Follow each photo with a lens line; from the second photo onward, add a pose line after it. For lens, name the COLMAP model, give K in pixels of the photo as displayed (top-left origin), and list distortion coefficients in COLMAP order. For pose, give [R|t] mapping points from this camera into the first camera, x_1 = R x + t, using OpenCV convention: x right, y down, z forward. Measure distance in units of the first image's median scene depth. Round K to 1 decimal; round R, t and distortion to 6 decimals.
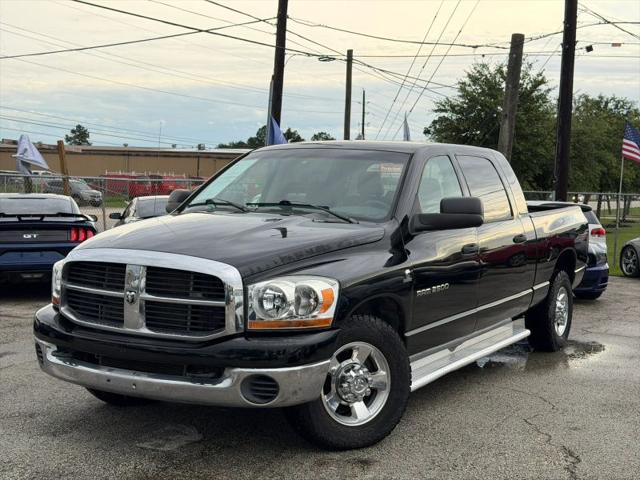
lens RADIAL K [[889.4, 0, 320.0], [0, 889.4, 240.0], [0, 0, 1]] dist [0.126515, 0.004649]
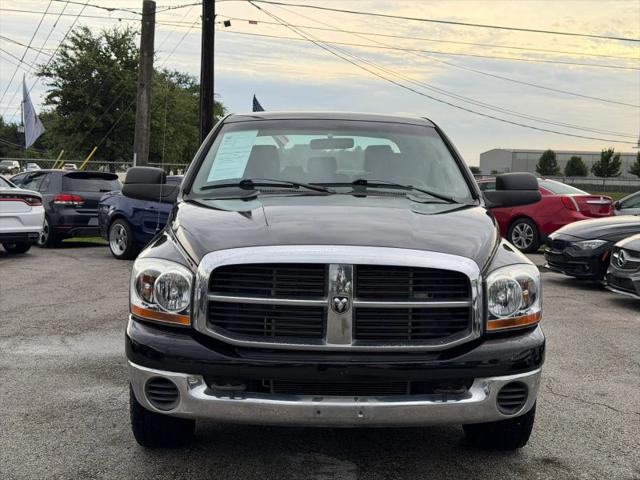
lens RADIAL K [[889.4, 0, 320.0], [0, 889.4, 240.0], [0, 0, 1]] dist [0.126515, 0.004649]
pose [[0.856173, -0.047435, 0.514507, -0.624641], [0.030721, 0.998689, 0.040952, -0.026723], [-0.515775, -0.019256, 0.856508, 0.324805]]
